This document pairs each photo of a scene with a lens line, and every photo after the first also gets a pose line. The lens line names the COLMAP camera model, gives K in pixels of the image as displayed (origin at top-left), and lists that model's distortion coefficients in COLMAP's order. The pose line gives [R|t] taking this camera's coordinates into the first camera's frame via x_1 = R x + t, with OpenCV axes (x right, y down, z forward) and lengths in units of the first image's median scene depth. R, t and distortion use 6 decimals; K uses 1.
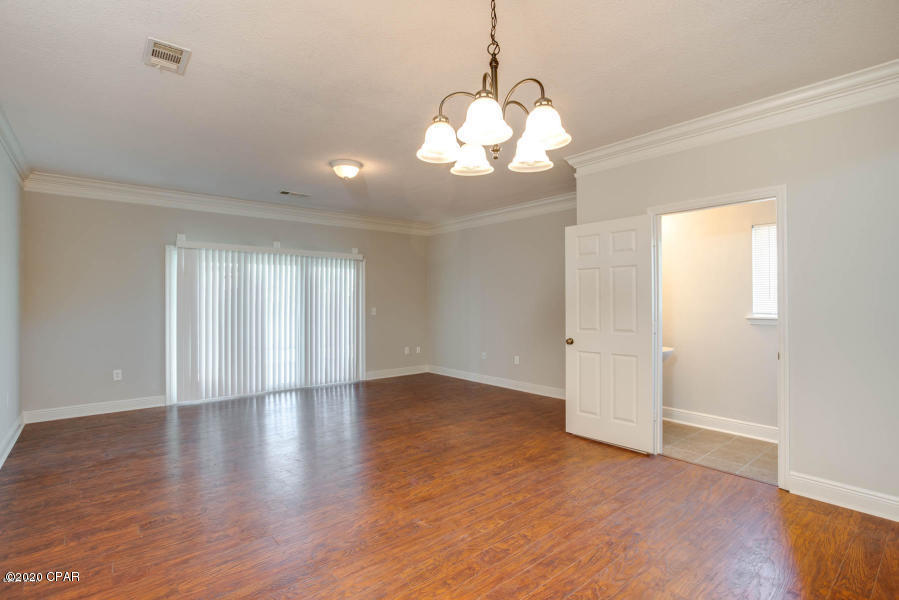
lens RADIAL K [[429.0, 0, 452.3], [0, 429.0, 298.6], [0, 0, 1]] dist [-0.032016, 0.000927]
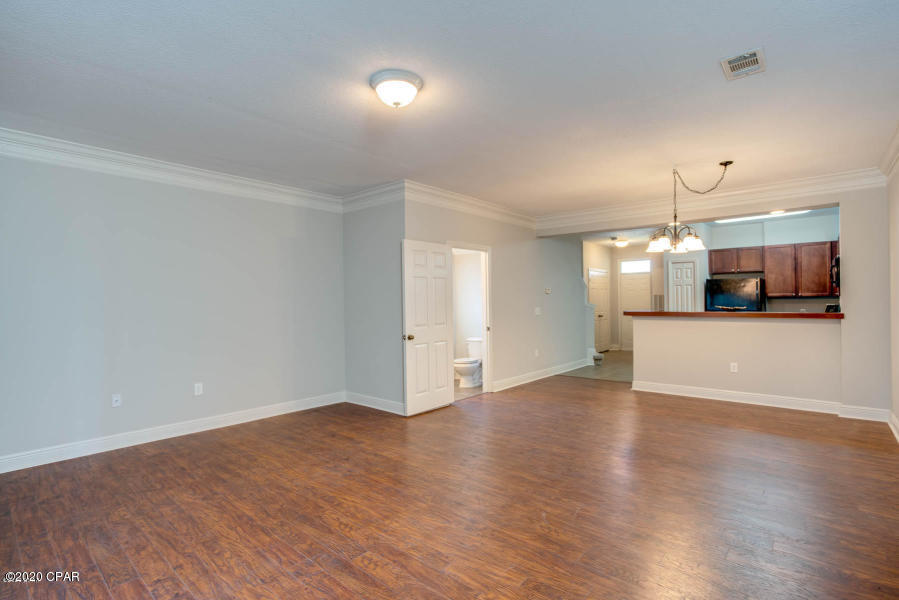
lens RADIAL K [[429.0, 0, 451.7], [0, 429.0, 301.0], [0, 0, 1]] dist [-0.032016, 0.000927]
pose [[-0.162175, 0.010492, 0.986706, -0.899546], [0.000379, 0.999944, -0.010570, 0.012974], [-0.986762, -0.001341, -0.162170, 1.071537]]
